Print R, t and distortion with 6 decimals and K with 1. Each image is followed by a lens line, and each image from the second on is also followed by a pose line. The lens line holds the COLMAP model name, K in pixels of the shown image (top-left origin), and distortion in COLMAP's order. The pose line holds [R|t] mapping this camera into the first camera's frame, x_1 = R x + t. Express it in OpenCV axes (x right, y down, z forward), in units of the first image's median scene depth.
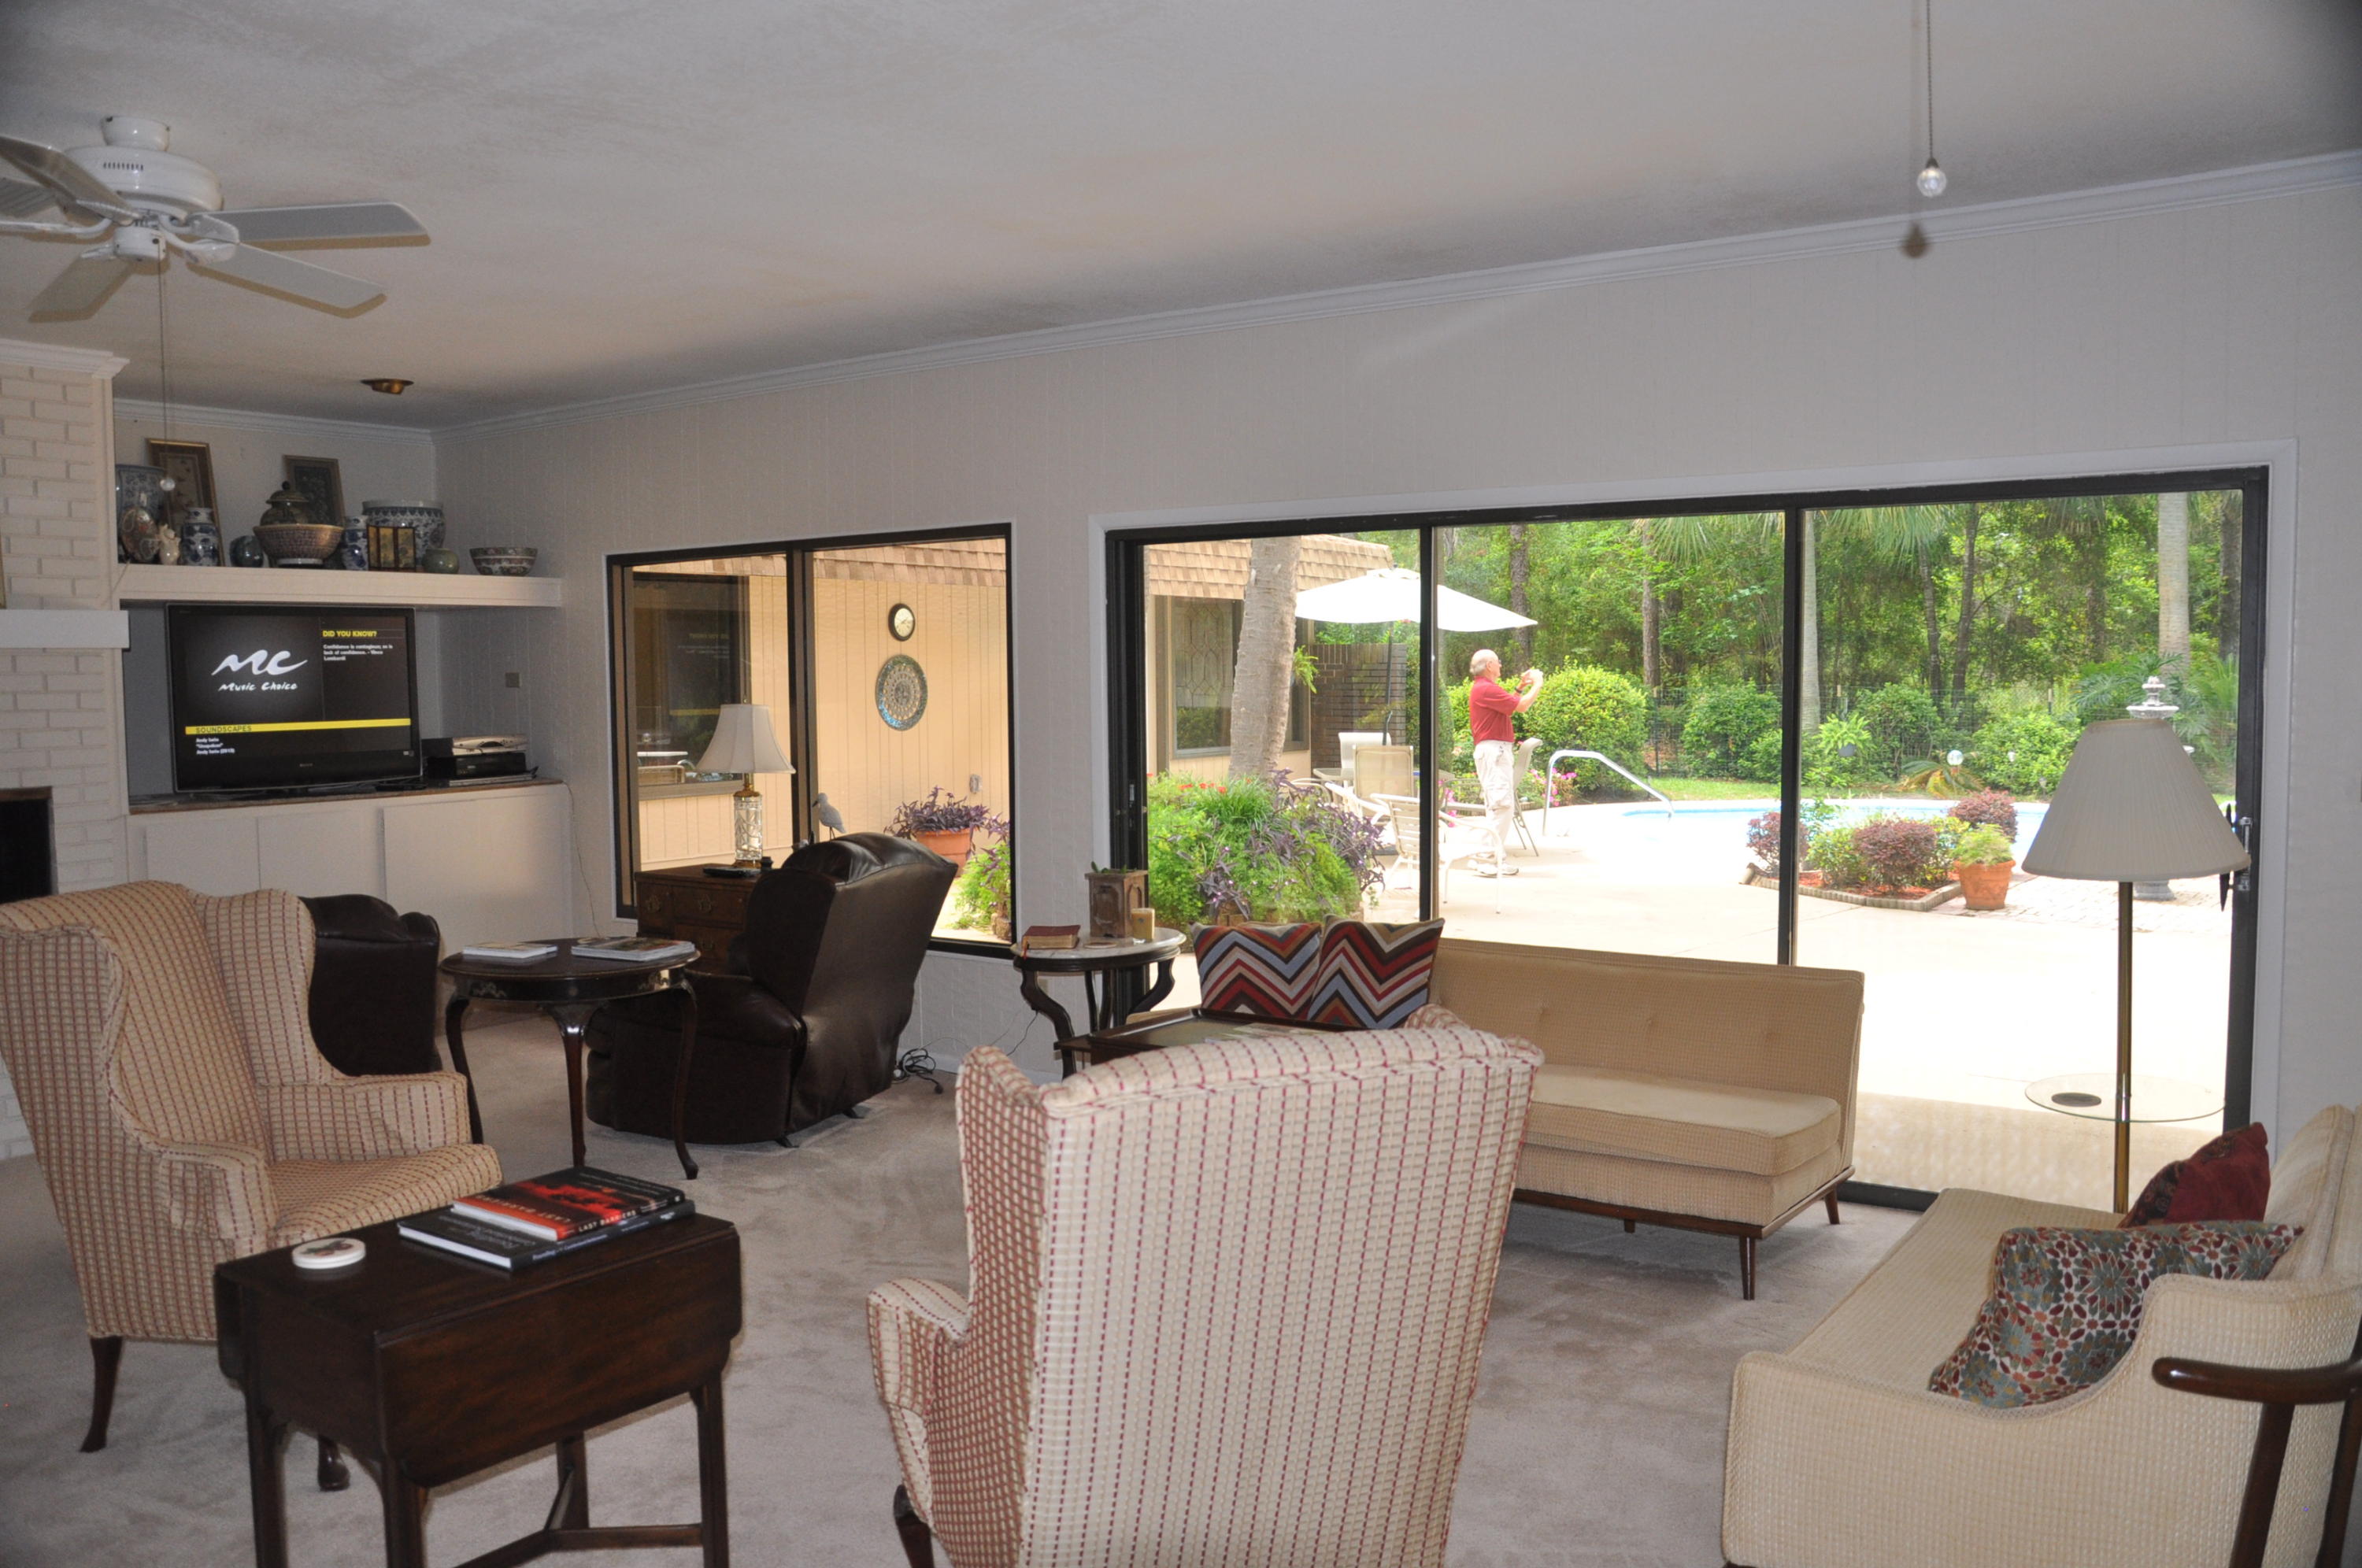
lens RADIAL K [[1860.8, 0, 1167.7], [0, 1860.8, 808.4], [0, 0, 1]] dist [-0.161615, 0.136874]
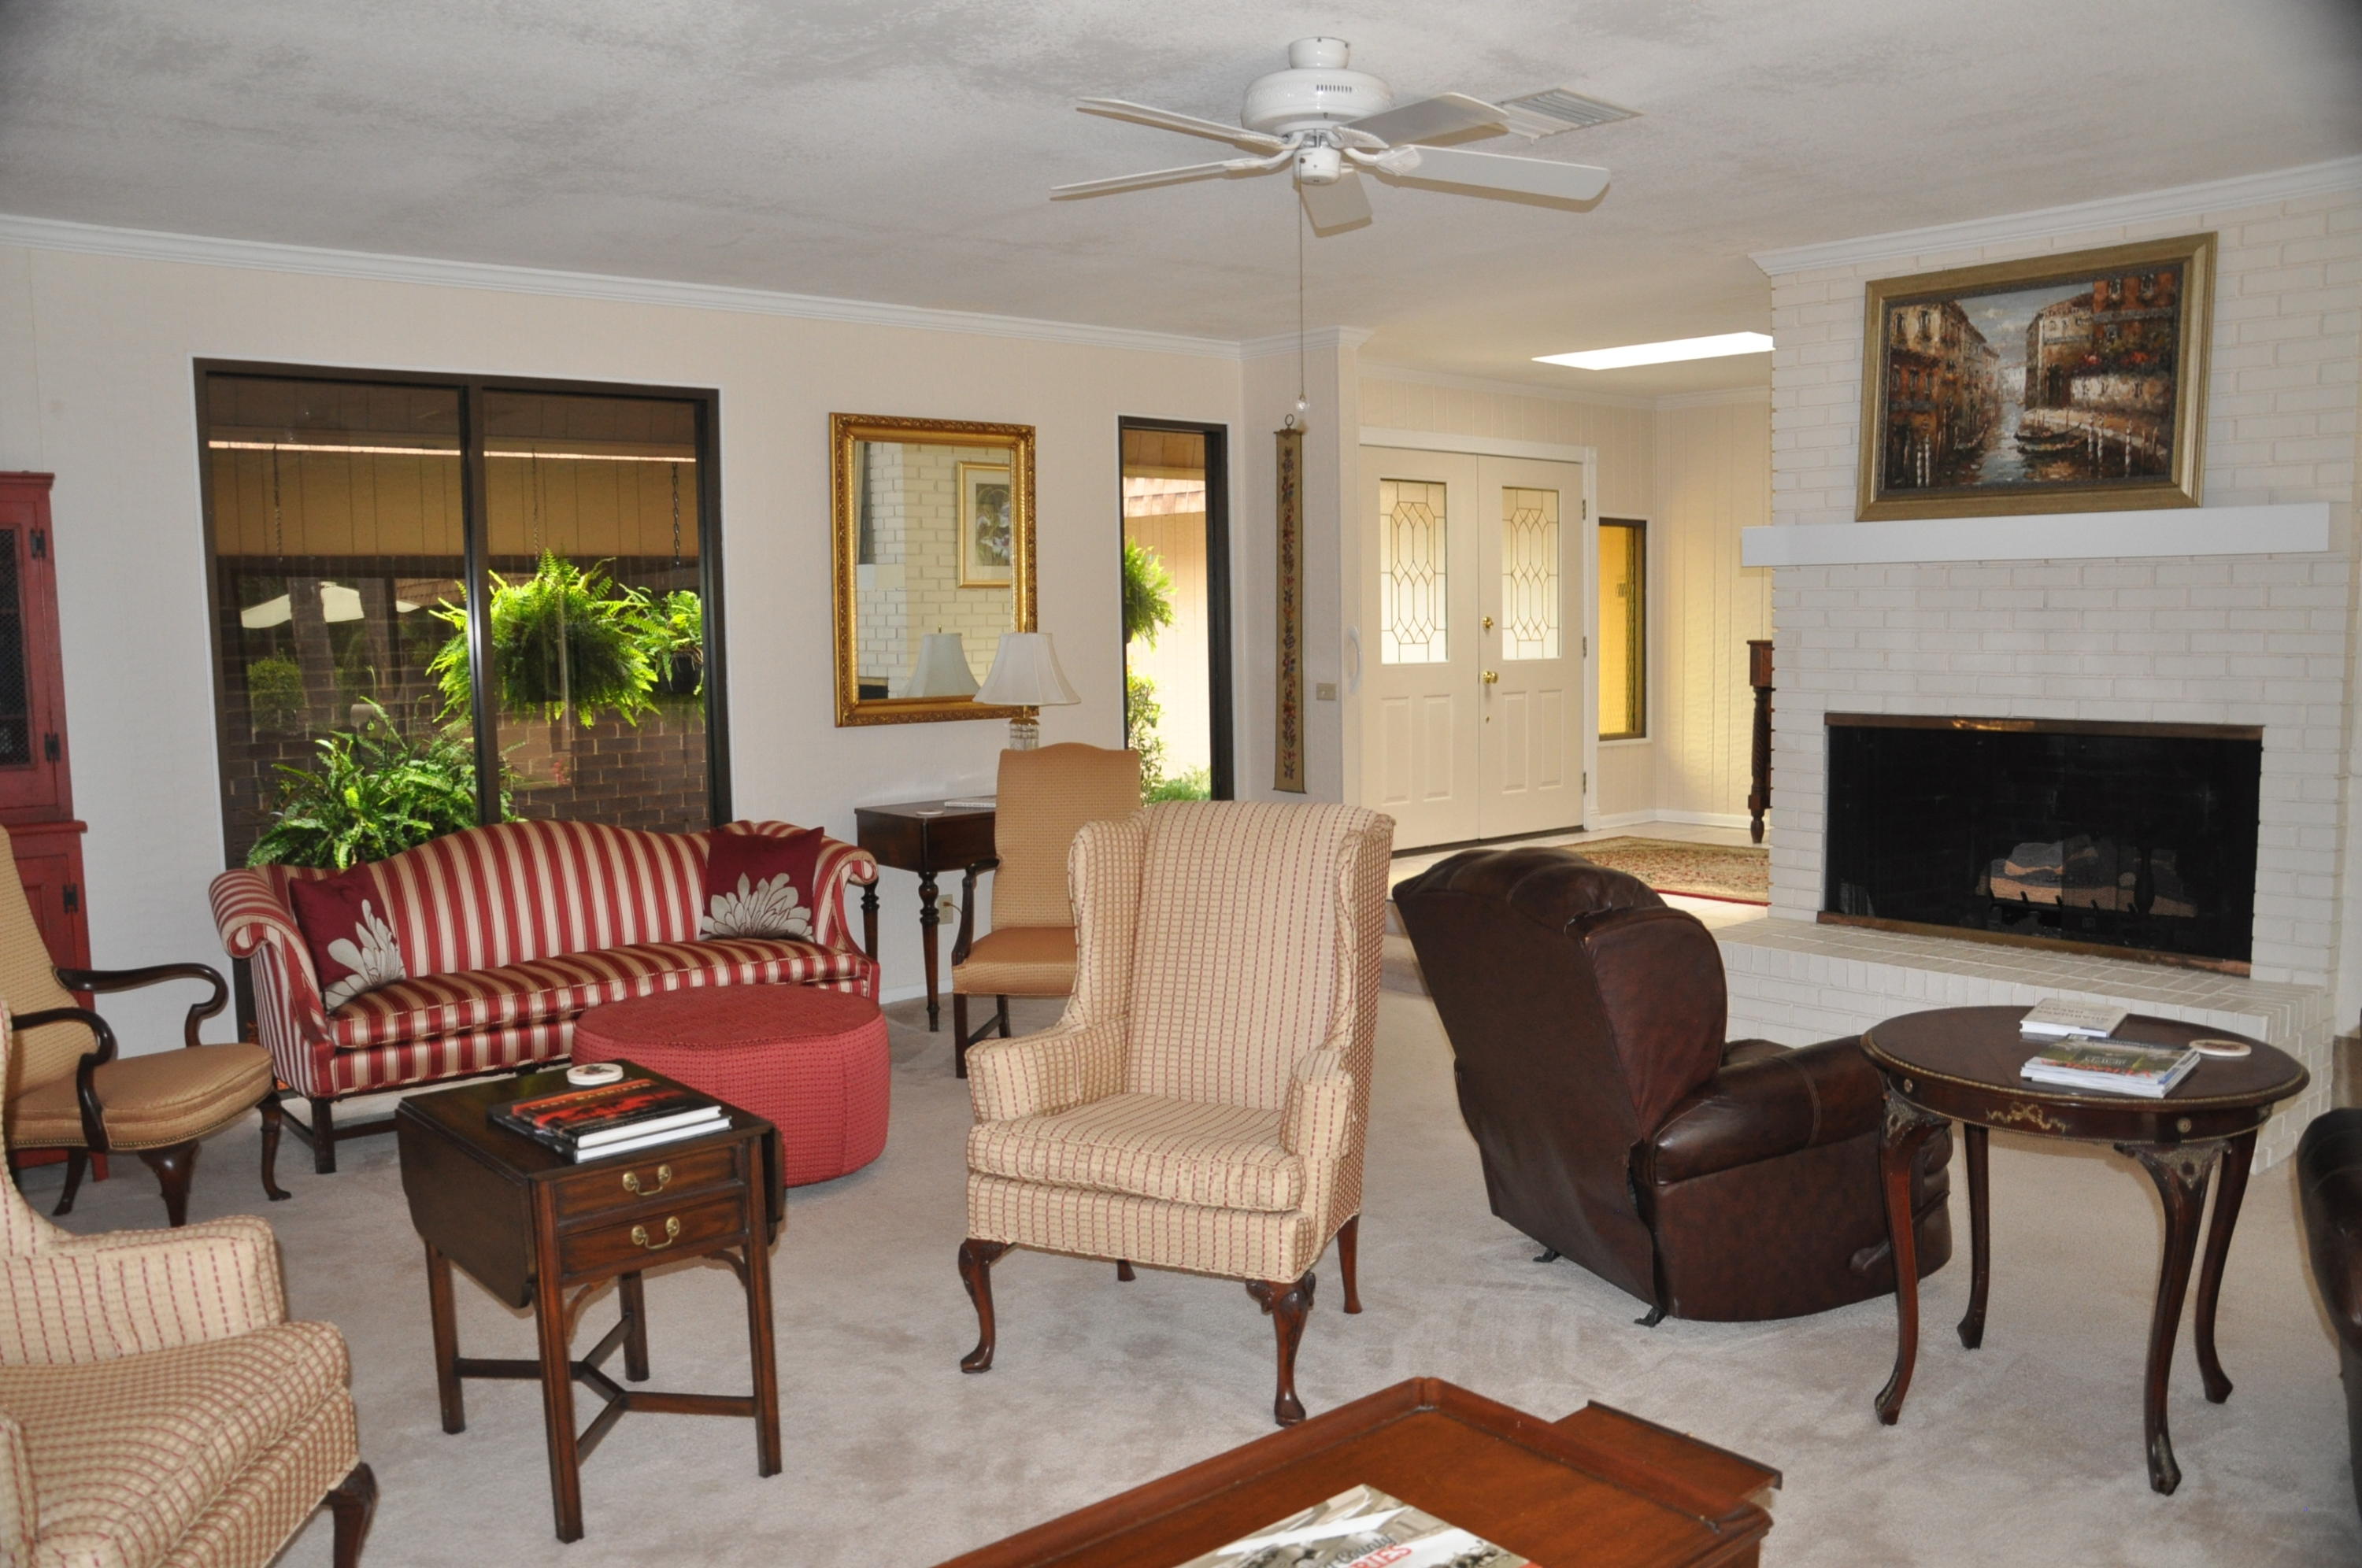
lens RADIAL K [[1860.8, 0, 1167.7], [0, 1860.8, 808.4], [0, 0, 1]] dist [-0.161615, 0.136874]
pose [[-0.237742, 0.114612, -0.964543, 0.267990], [-0.054779, 0.989852, 0.131121, -0.052148], [0.969783, 0.084010, -0.229051, 0.681772]]
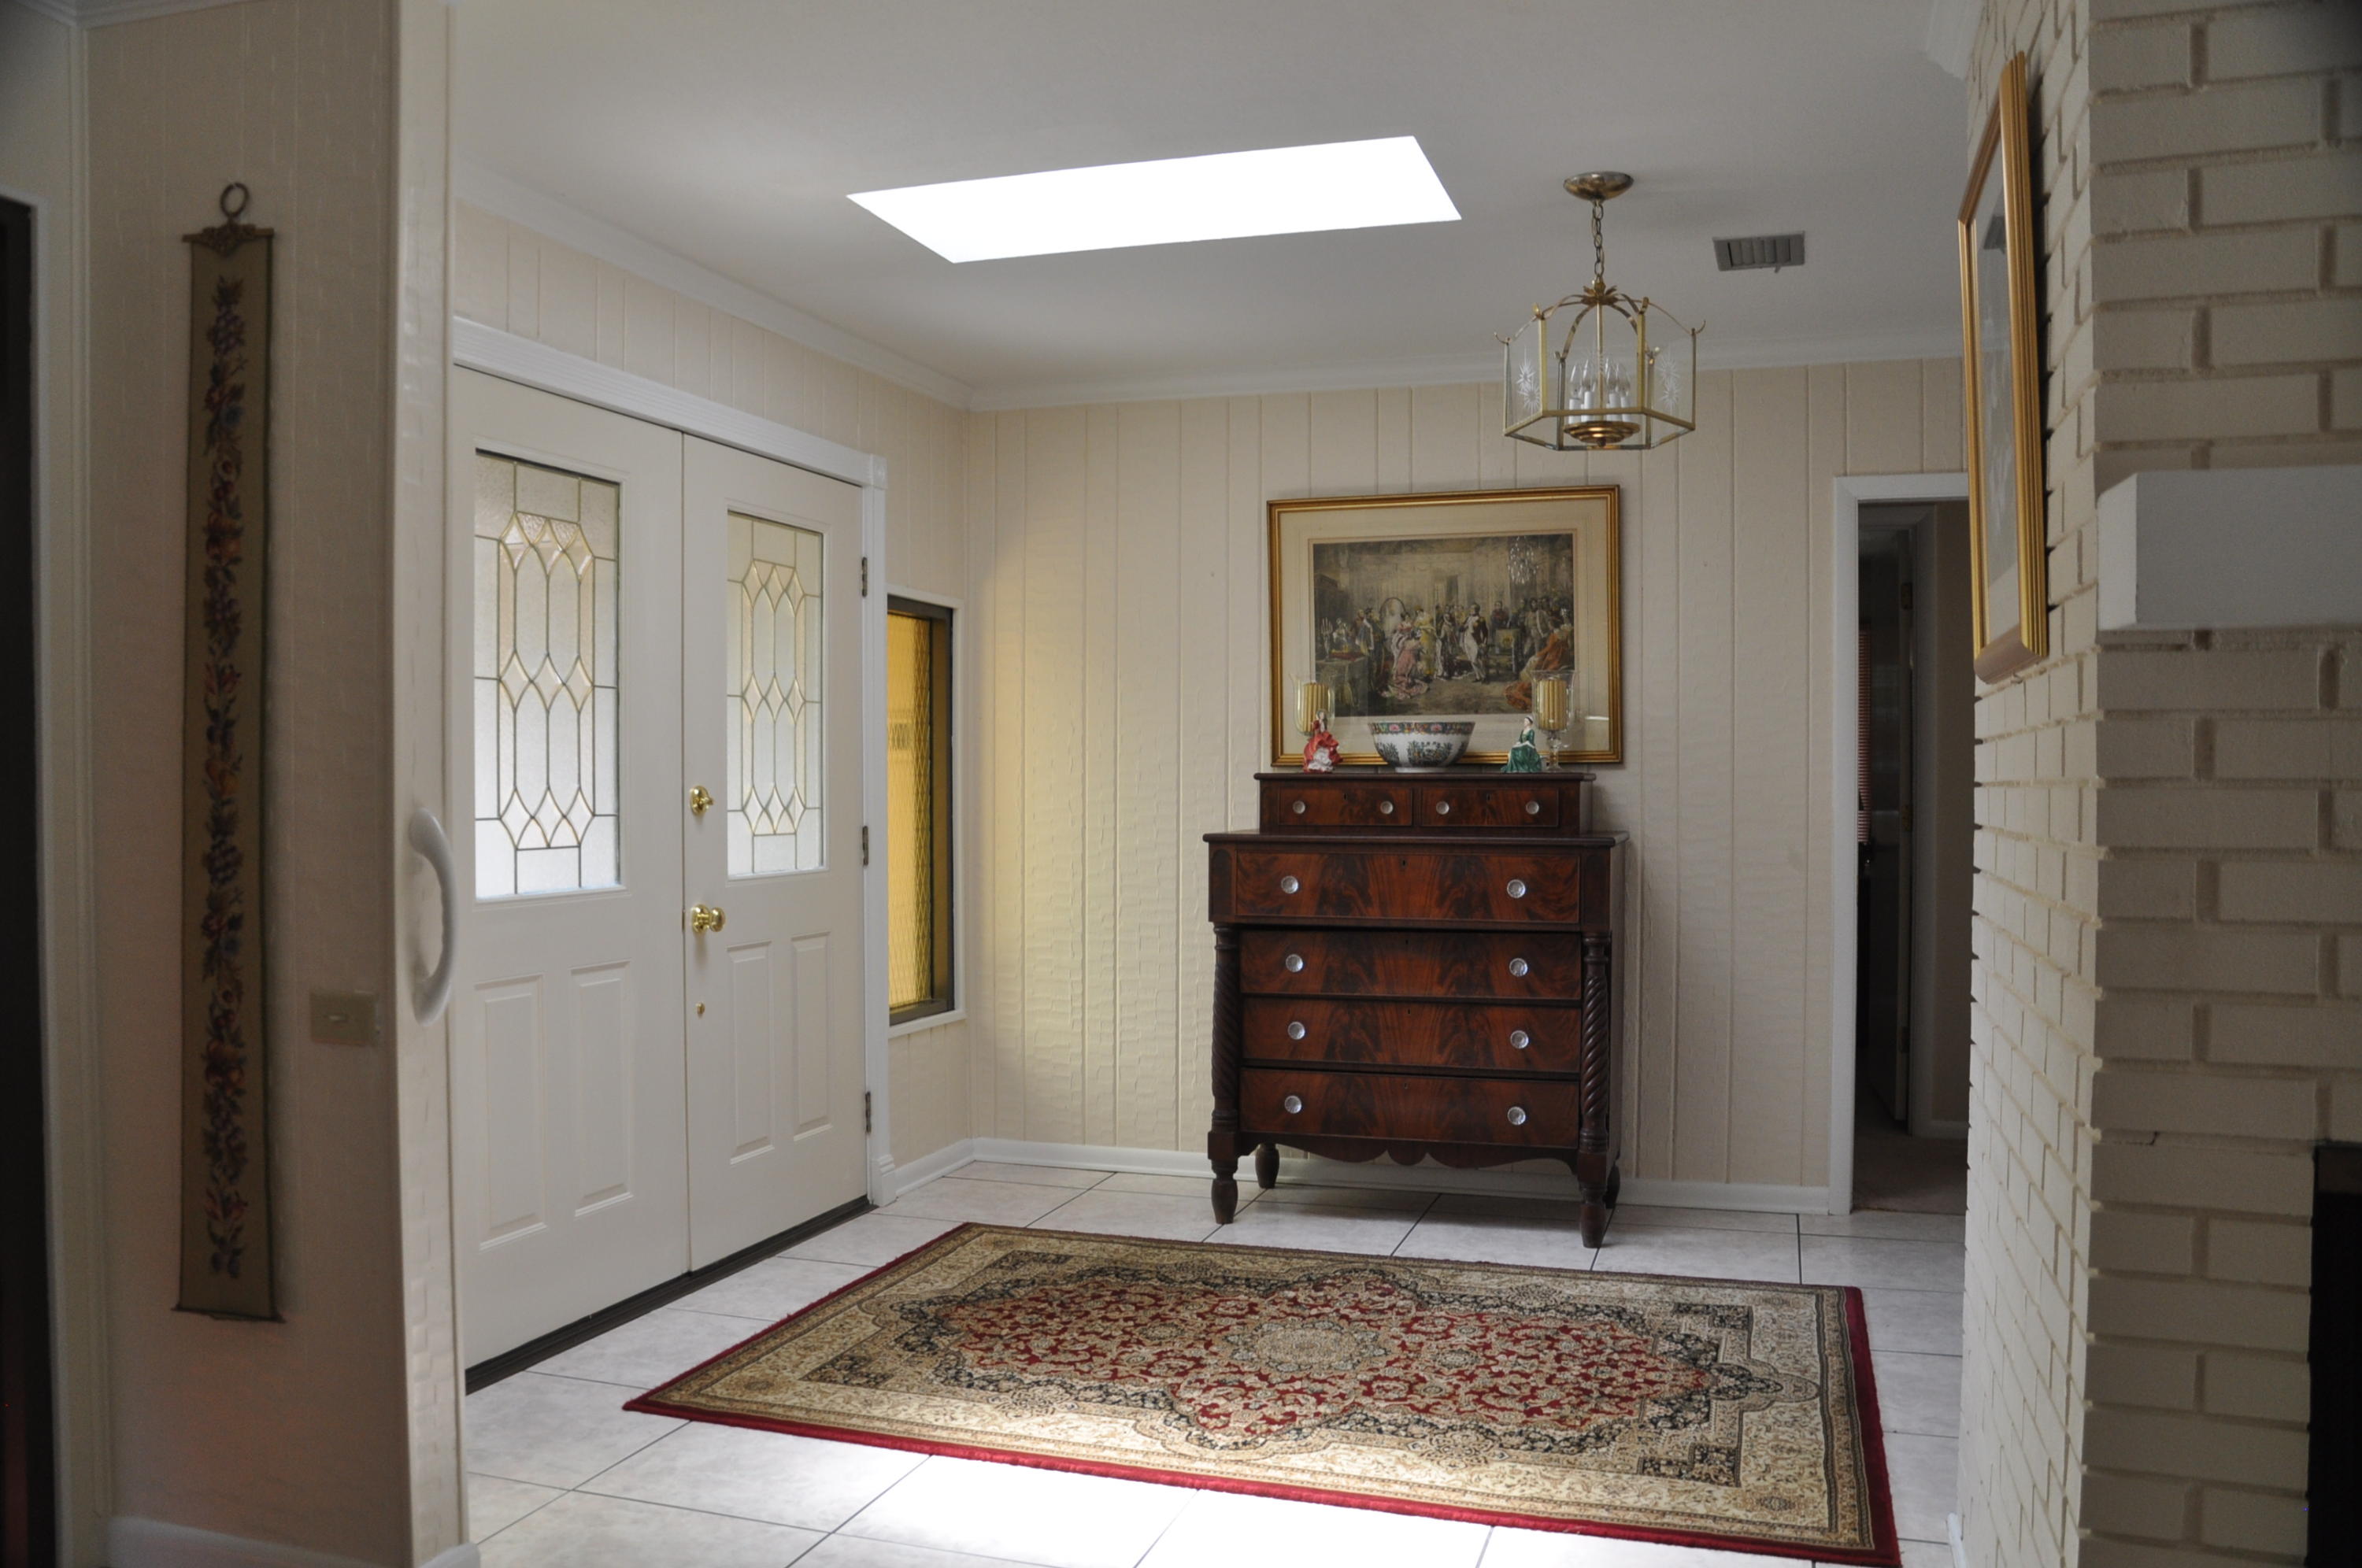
lens RADIAL K [[1860.8, 0, 1167.7], [0, 1860.8, 808.4], [0, 0, 1]] dist [-0.161615, 0.136874]
pose [[0.287958, 0.031539, -0.957124, -0.525711], [-0.076733, 0.997004, 0.009767, -0.035831], [0.954564, 0.070631, 0.289515, 0.549618]]
